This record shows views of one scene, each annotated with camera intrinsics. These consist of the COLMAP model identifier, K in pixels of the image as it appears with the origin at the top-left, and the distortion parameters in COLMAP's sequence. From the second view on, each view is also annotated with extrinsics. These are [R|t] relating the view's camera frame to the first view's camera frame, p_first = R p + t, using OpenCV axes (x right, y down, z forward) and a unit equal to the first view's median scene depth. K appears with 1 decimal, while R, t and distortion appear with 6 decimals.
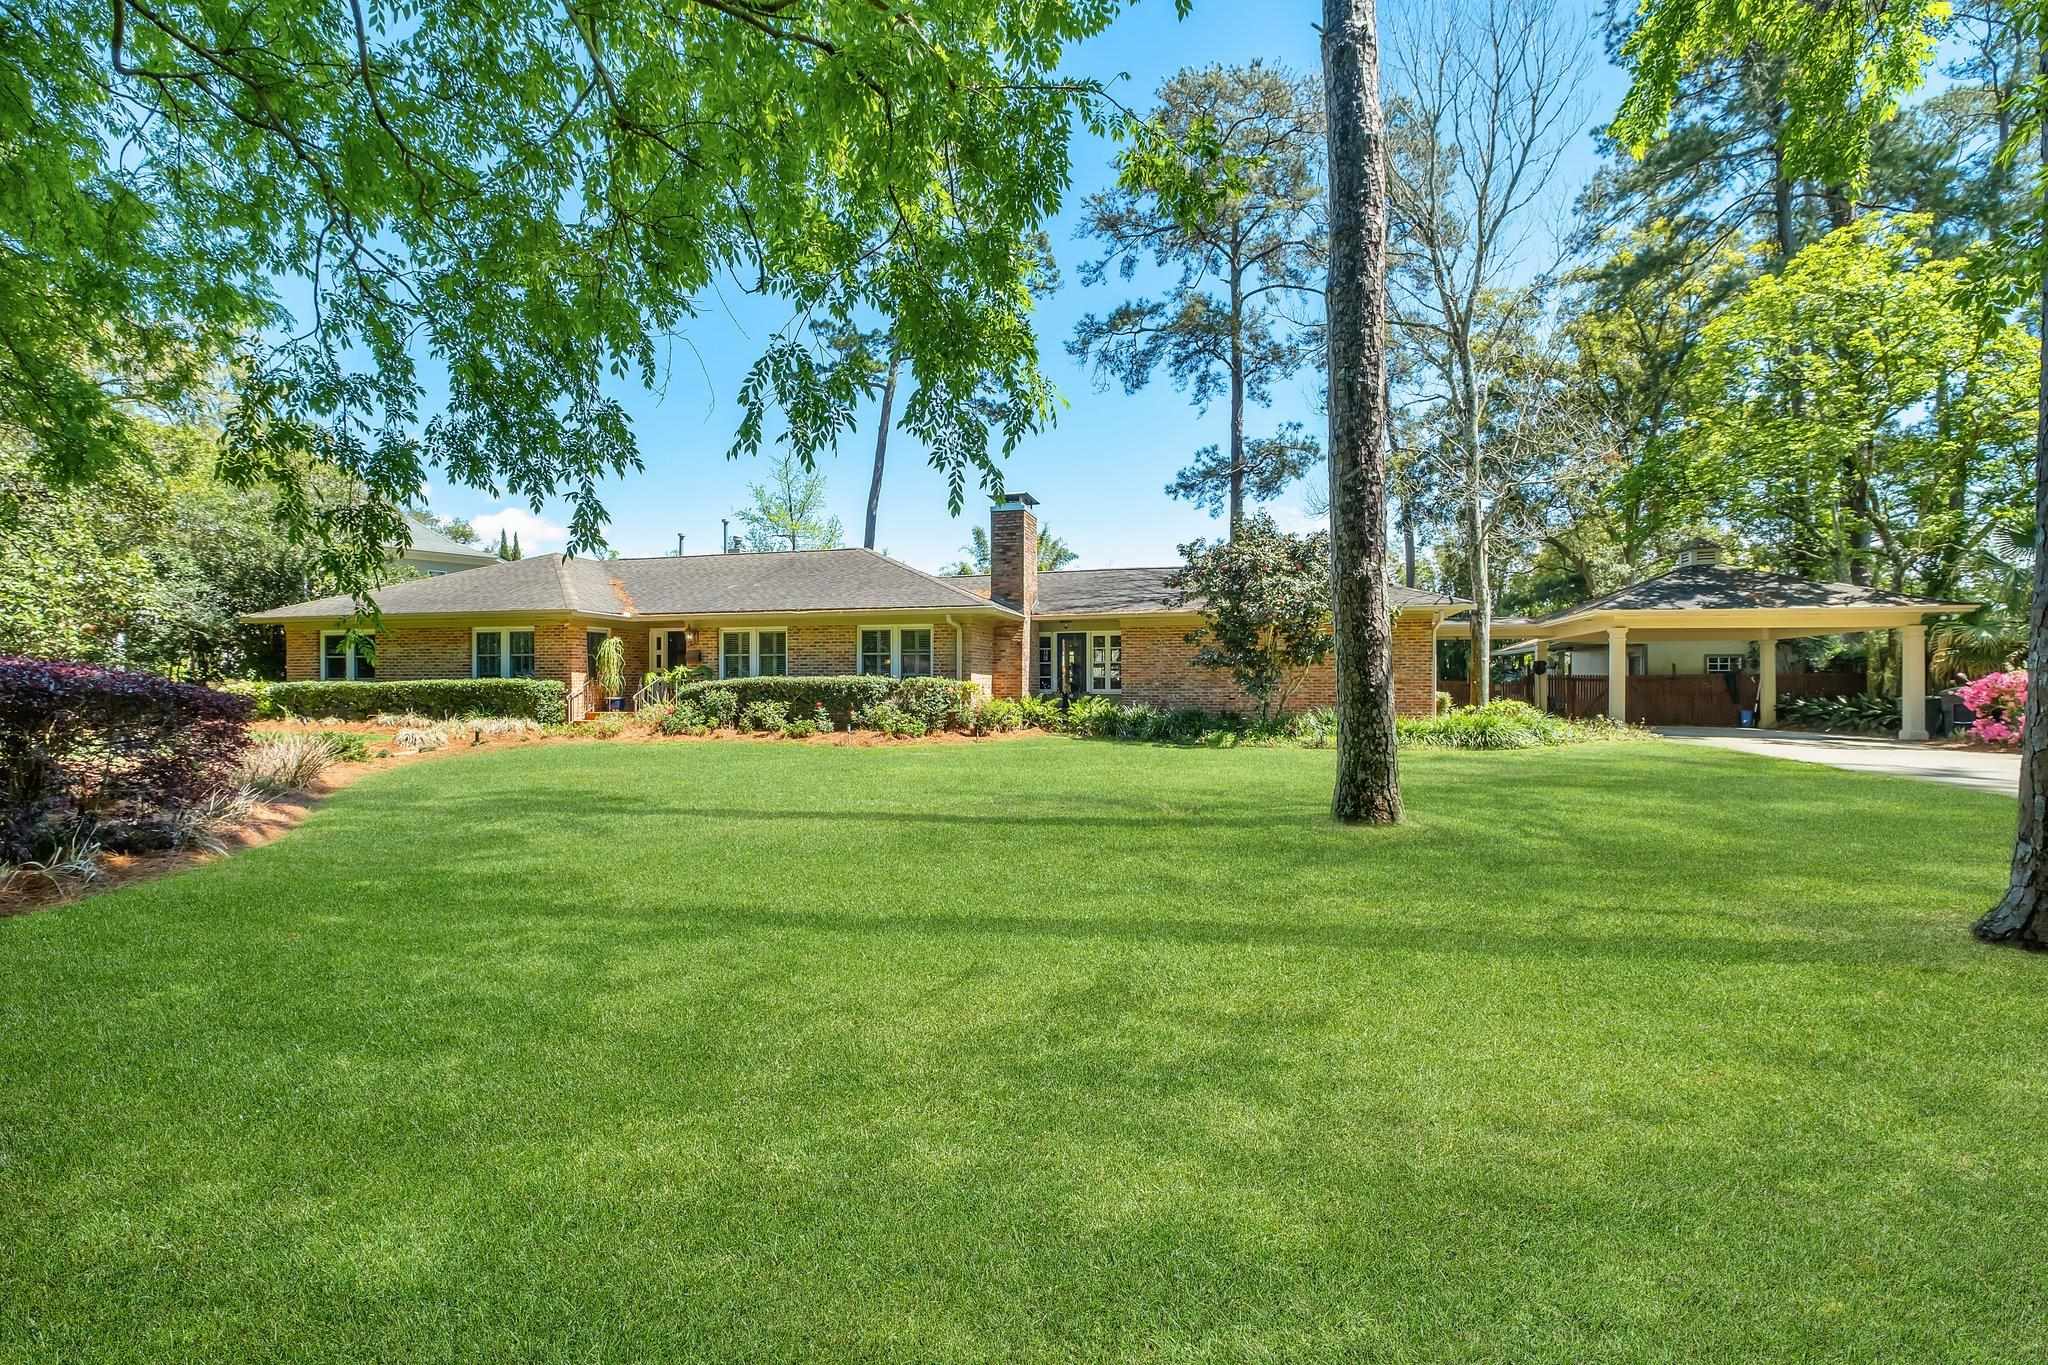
lens RADIAL K [[881.9, 0, 1026.4], [0, 881.9, 669.5], [0, 0, 1]] dist [-0.001598, -0.000076]
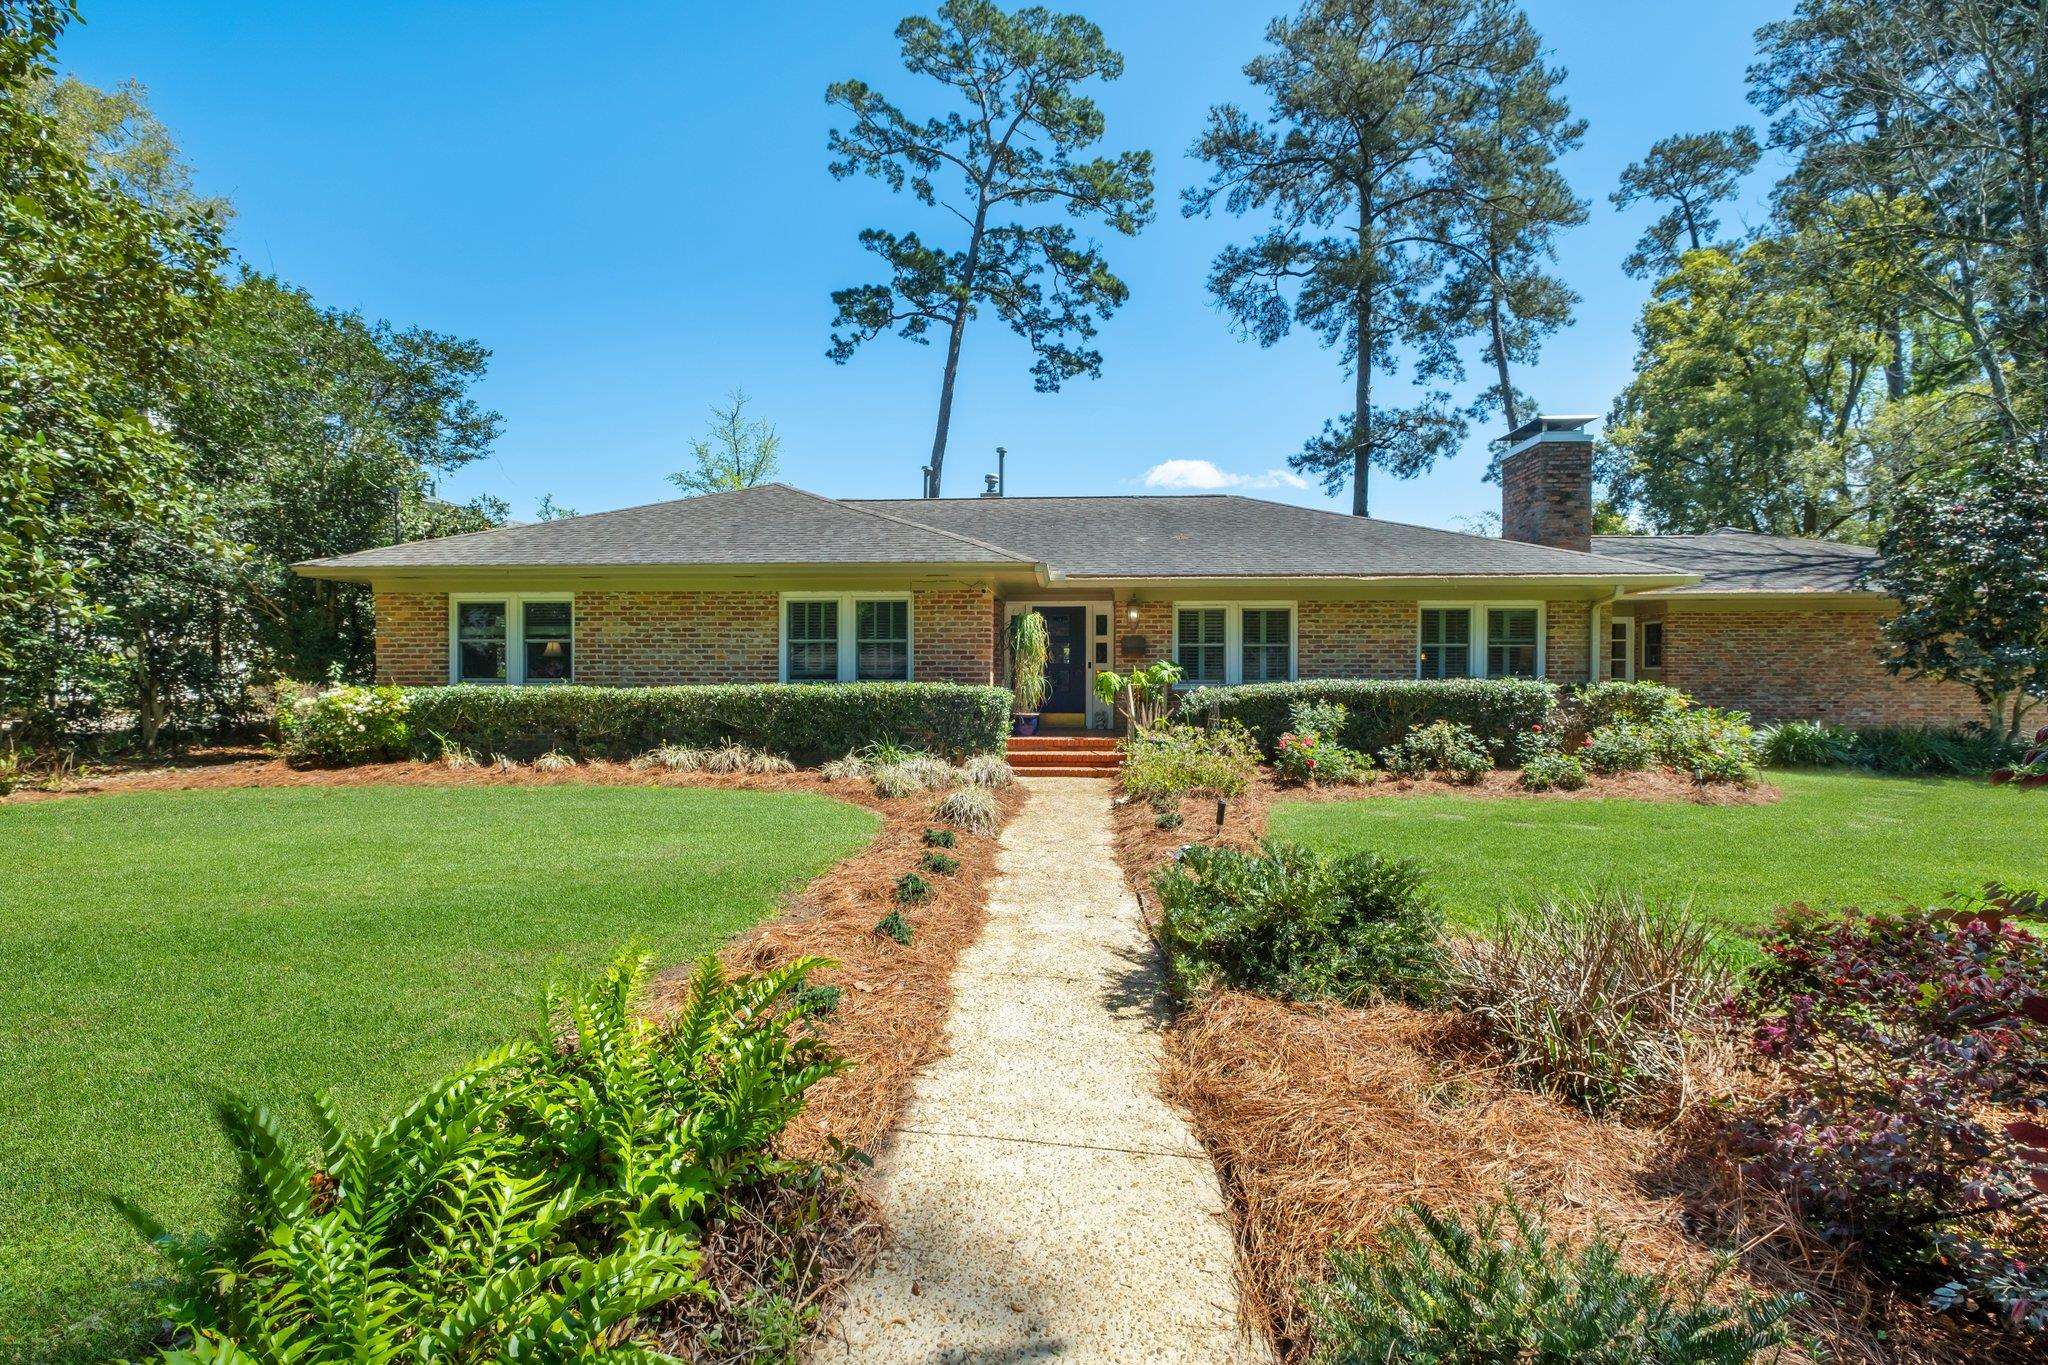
lens RADIAL K [[881.8, 0, 994.5], [0, 881.8, 692.7], [0, 0, 1]] dist [-0.003604, -0.000004]
pose [[0.978558, -0.002977, 0.205952, -0.602912], [-0.002579, 0.999640, 0.026703, 0.001945], [-0.205957, -0.026661, 0.978198, 0.400925]]
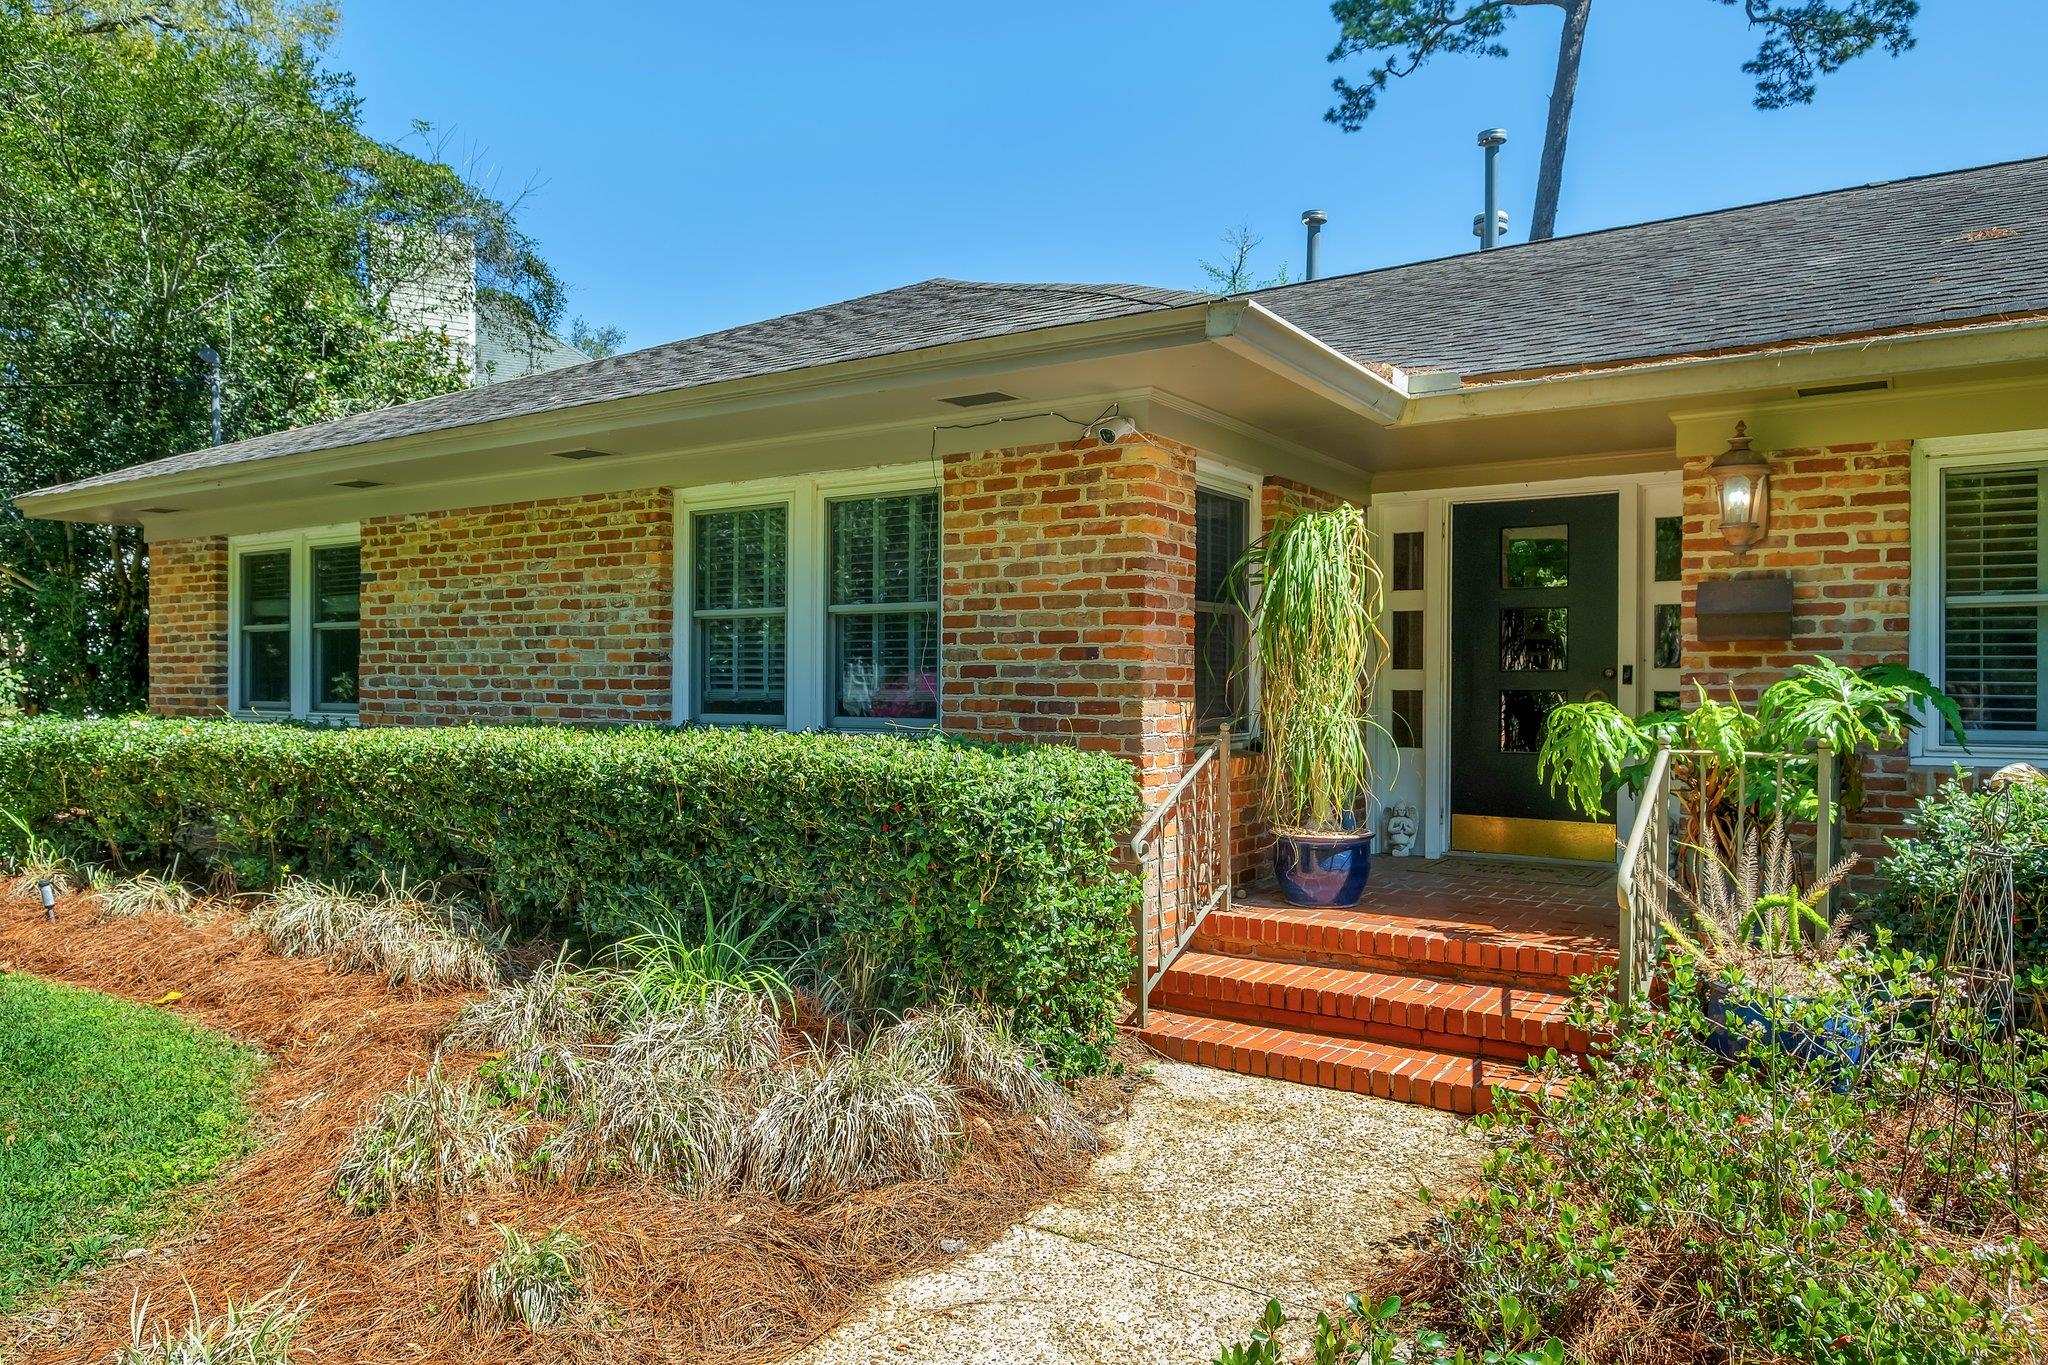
lens RADIAL K [[1296.1, 0, 1066.2], [0, 1296.1, 681.9], [0, 0, 1]] dist [-0.003271, -0.000231]
pose [[0.953742, 0.005445, -0.300577, -0.428378], [-0.004609, 0.999983, 0.003491, -0.000582], [0.300591, -0.001944, 0.953751, 0.705586]]
